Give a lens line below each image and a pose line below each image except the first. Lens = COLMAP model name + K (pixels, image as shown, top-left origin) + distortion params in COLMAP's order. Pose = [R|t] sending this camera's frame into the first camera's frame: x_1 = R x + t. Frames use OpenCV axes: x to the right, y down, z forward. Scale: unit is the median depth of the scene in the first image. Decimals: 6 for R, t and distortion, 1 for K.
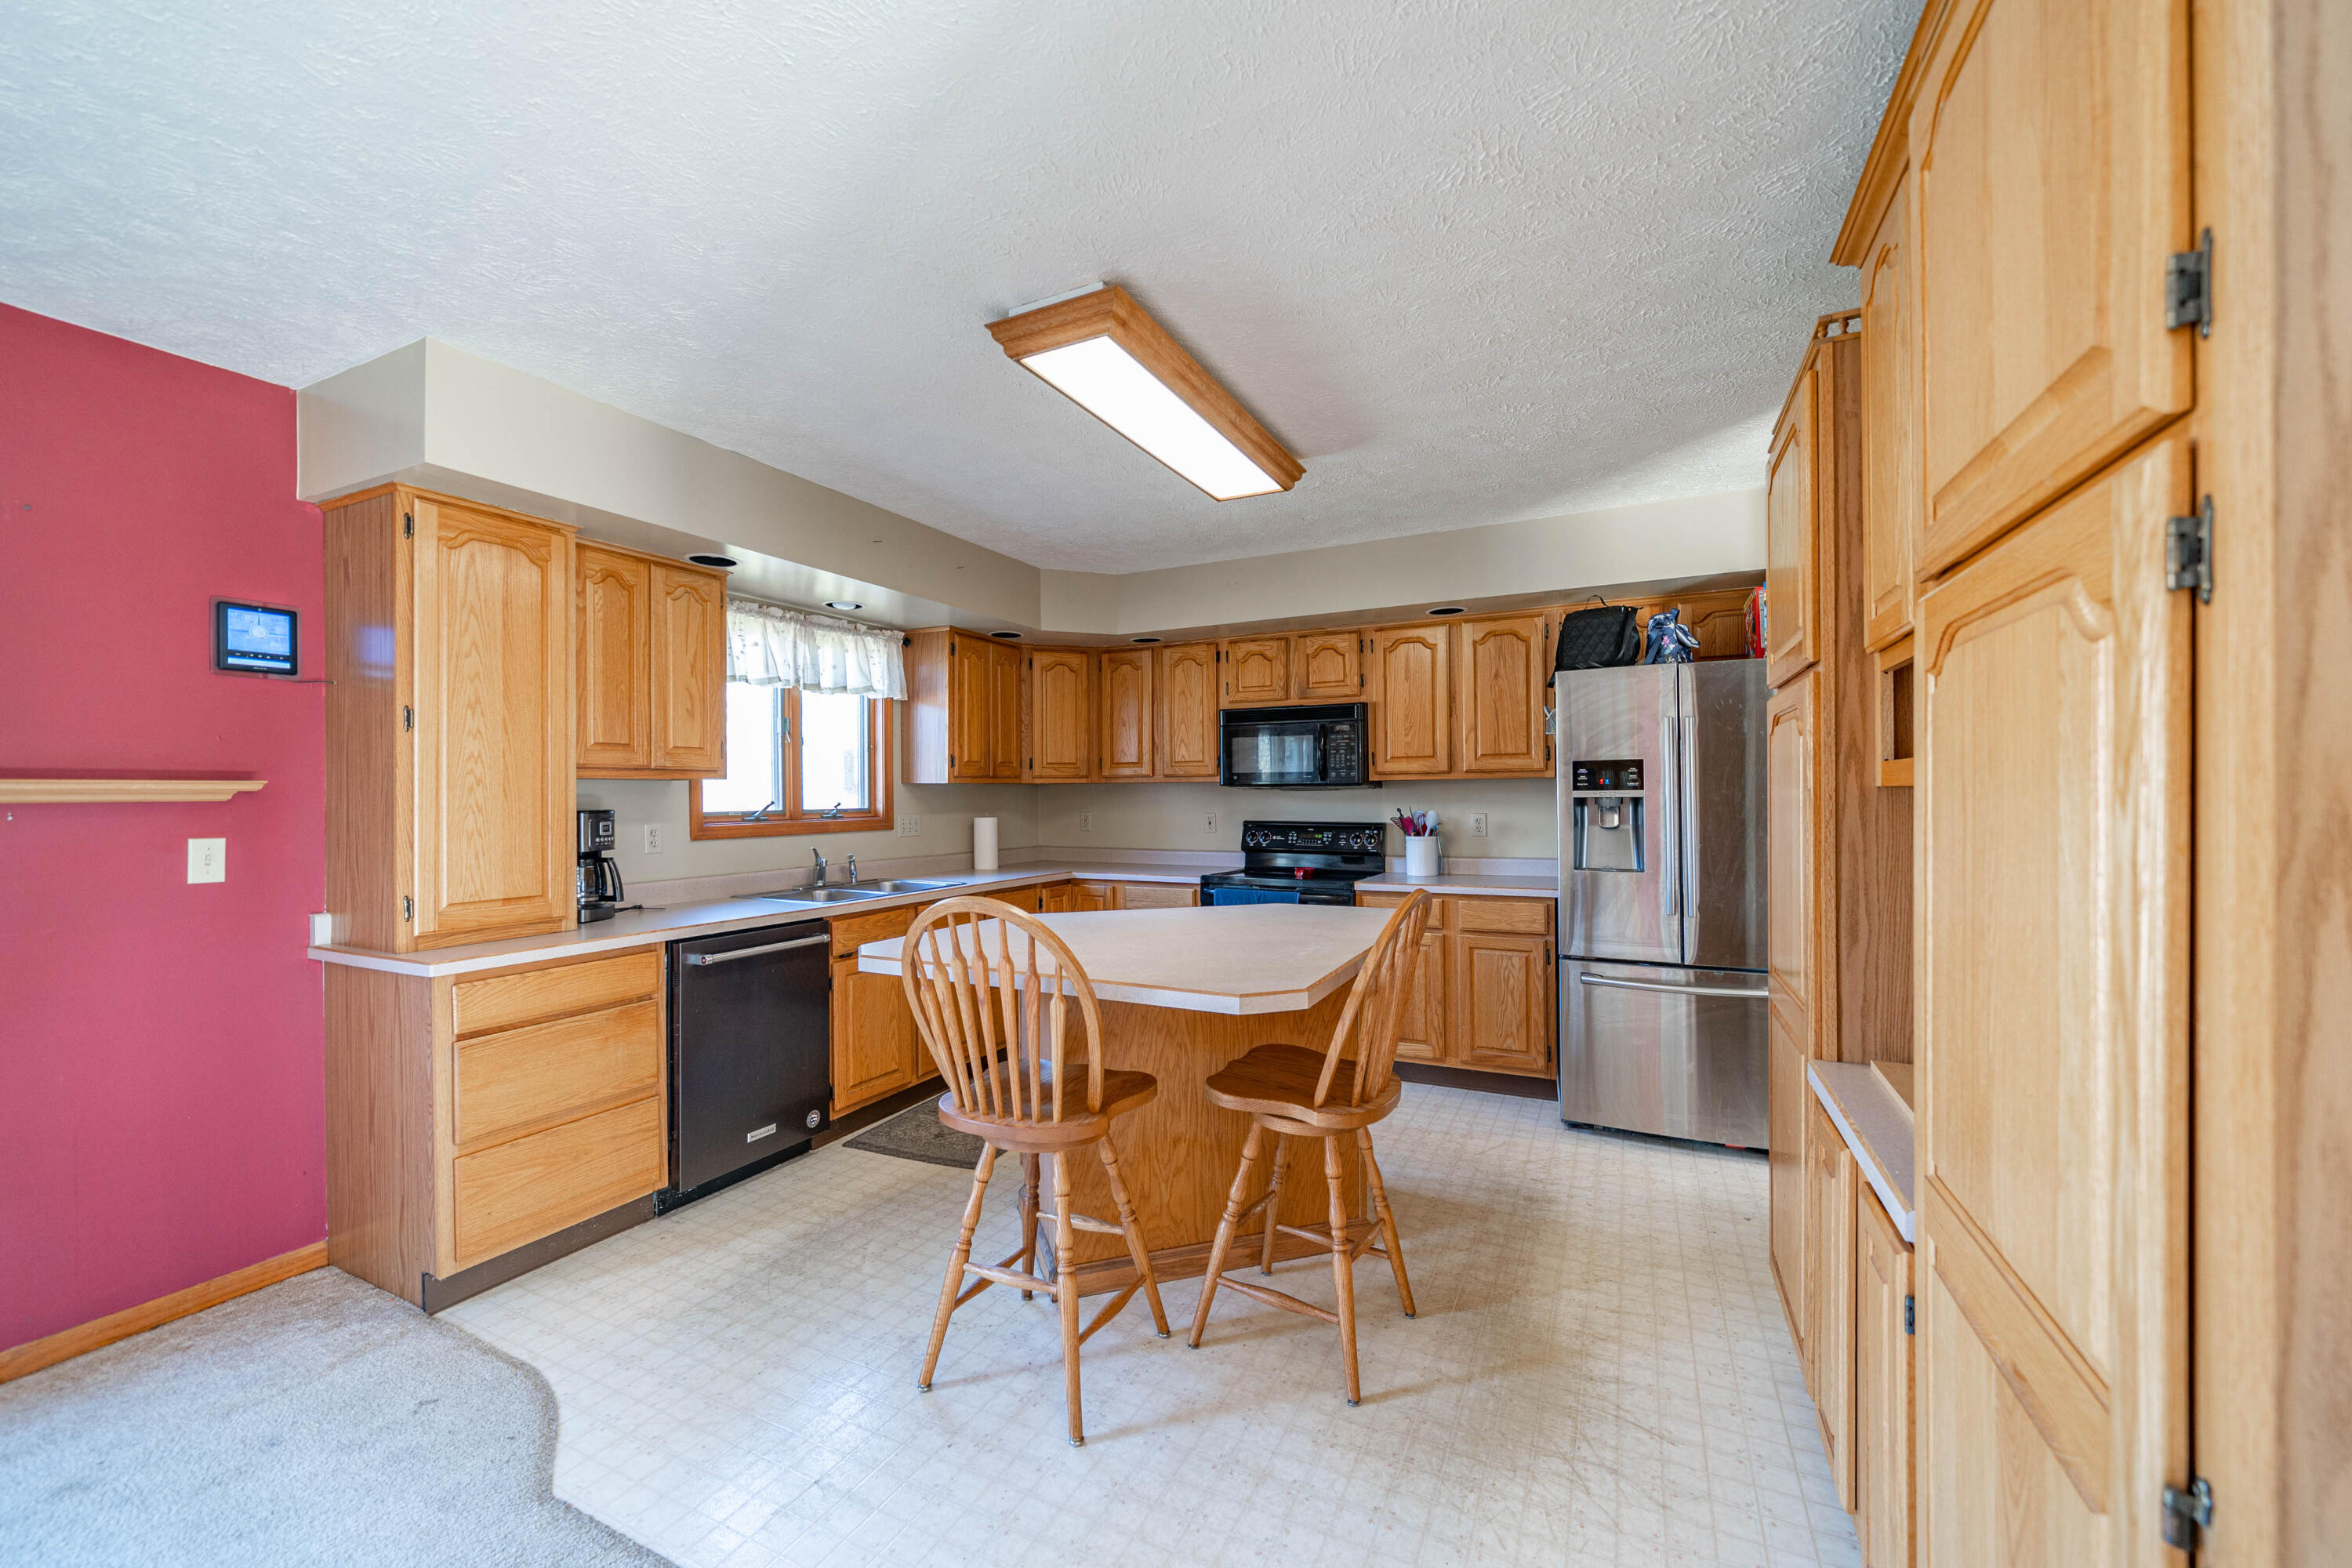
lens RADIAL K [[913.5, 0, 1168.7], [0, 913.5, 790.1], [0, 0, 1]] dist [-0.005888, 0.000514]
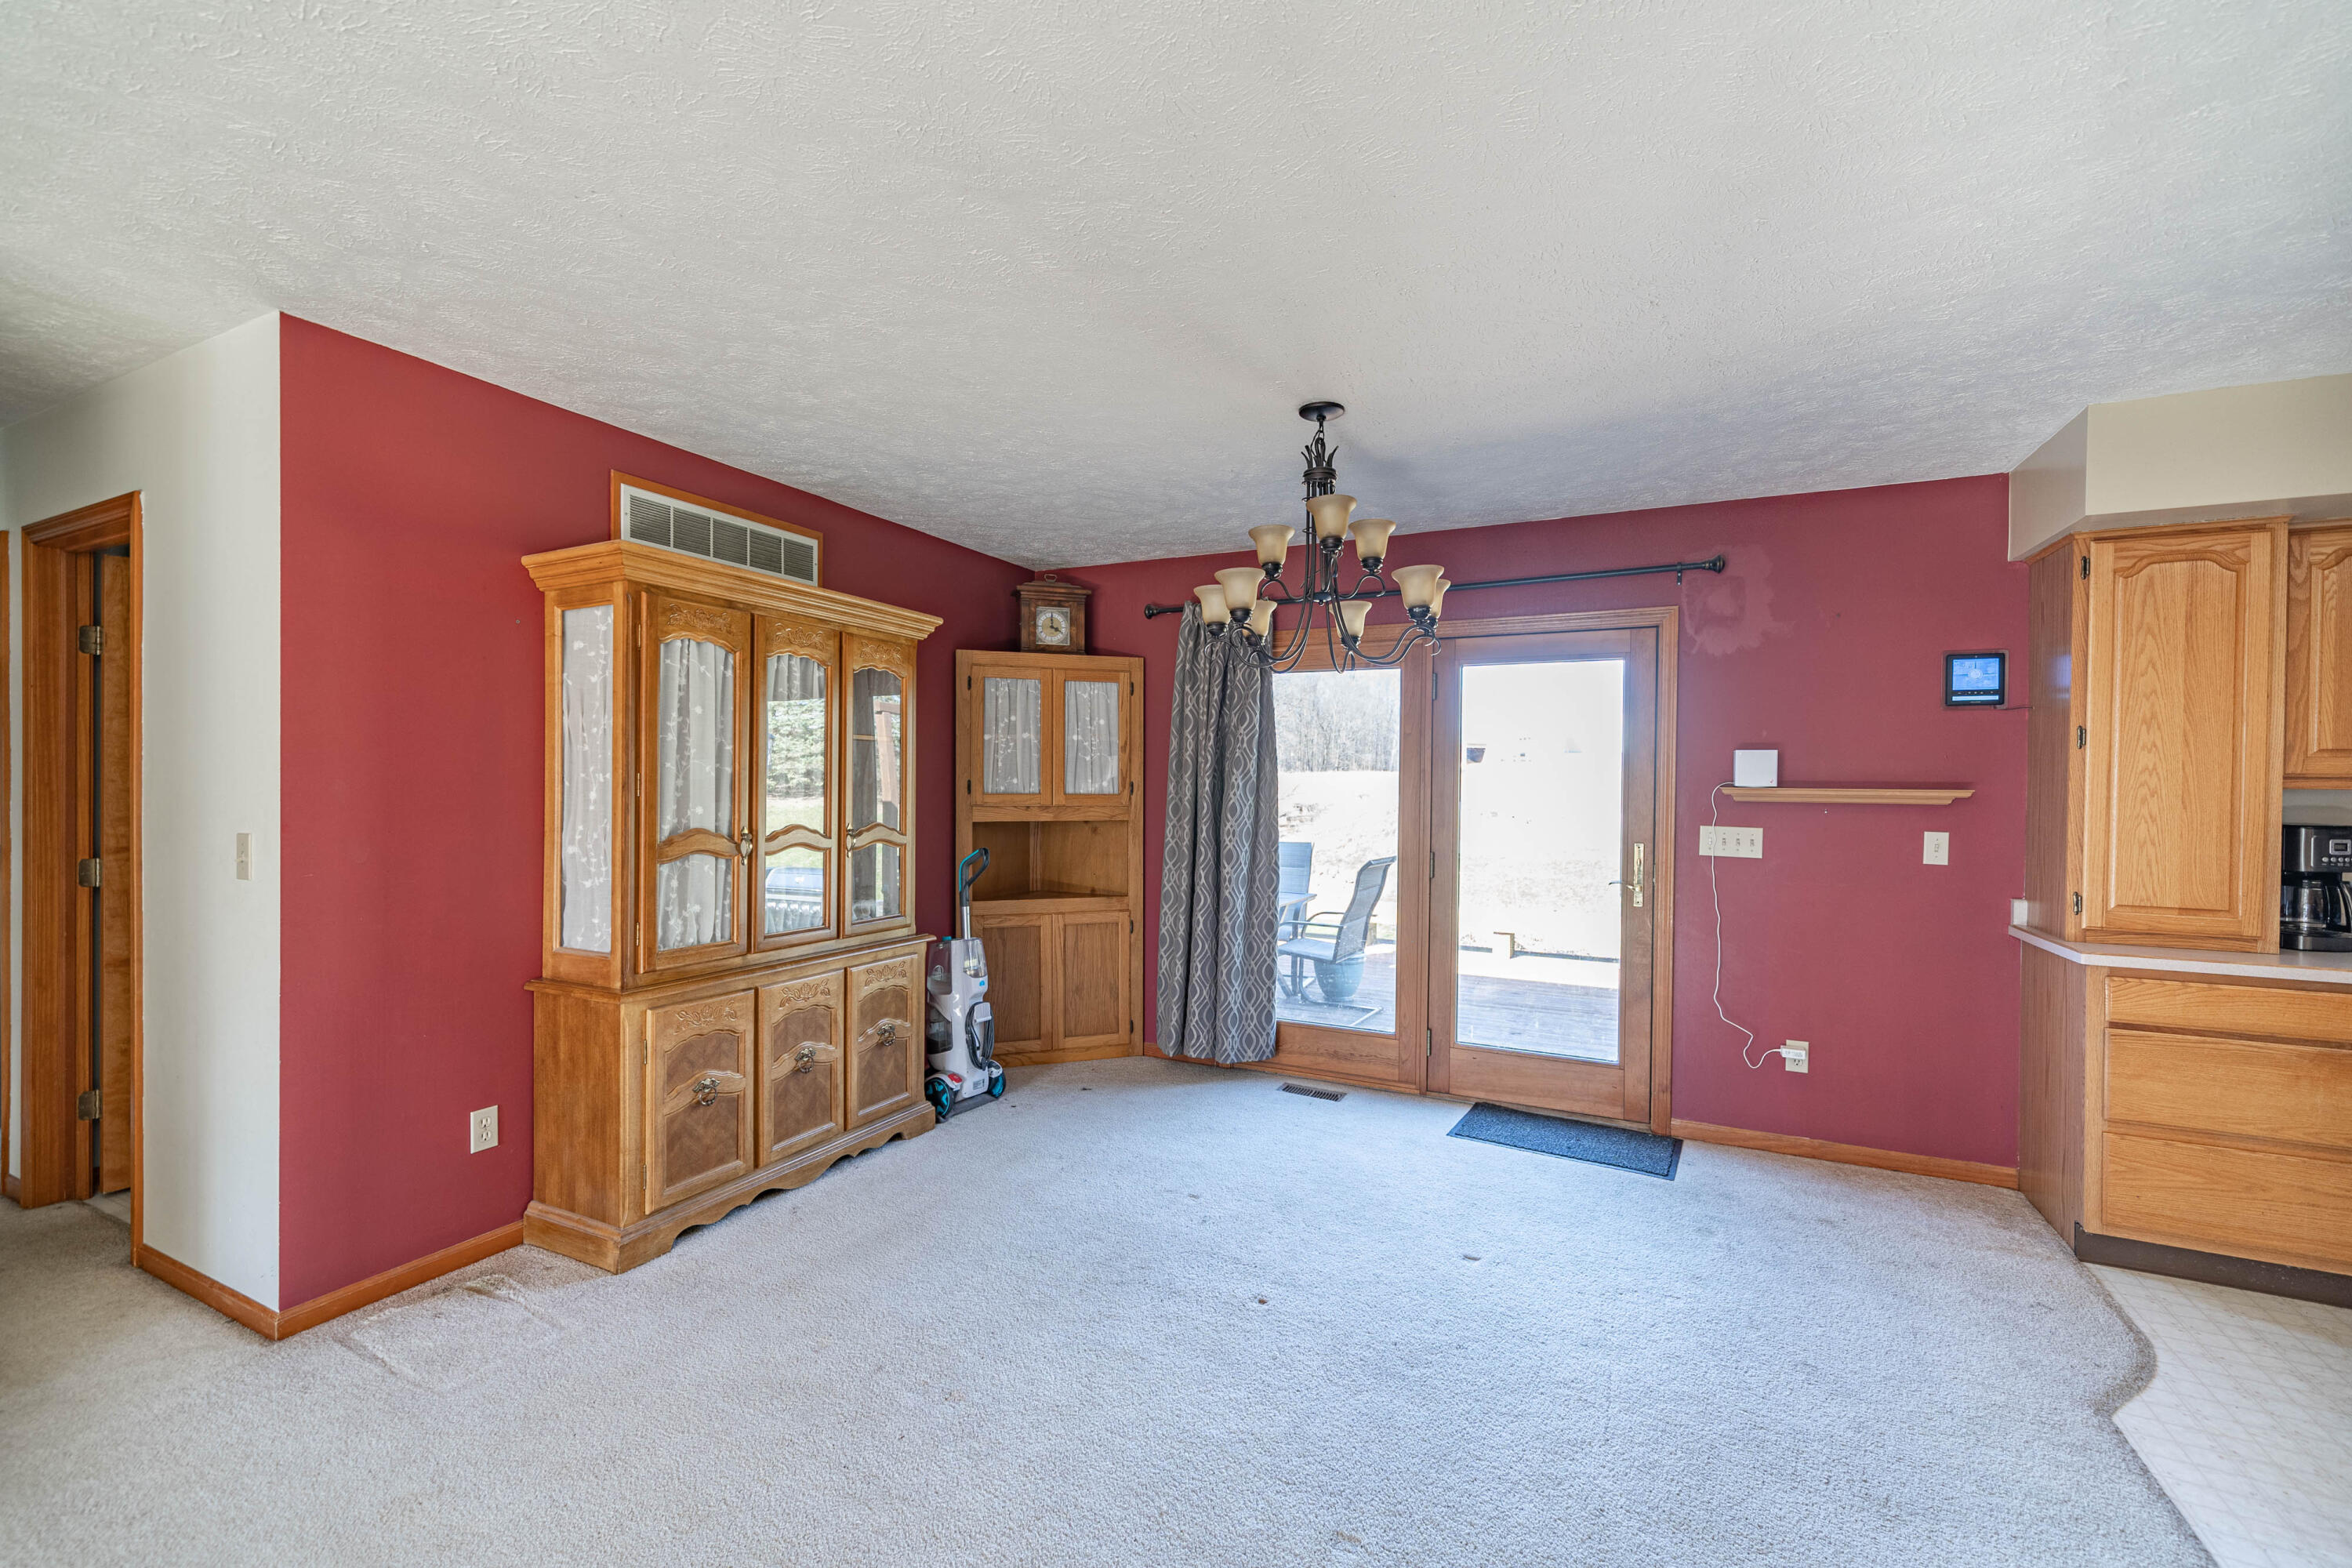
lens RADIAL K [[986.1, 0, 1165.4], [0, 986.1, 786.8], [0, 0, 1]] dist [-0.002287, -0.000153]
pose [[0.003243, 0.013908, -0.999898, 0.394077], [-0.006863, 0.999880, 0.013885, -0.025849], [0.999971, 0.006817, 0.003338, -0.151410]]
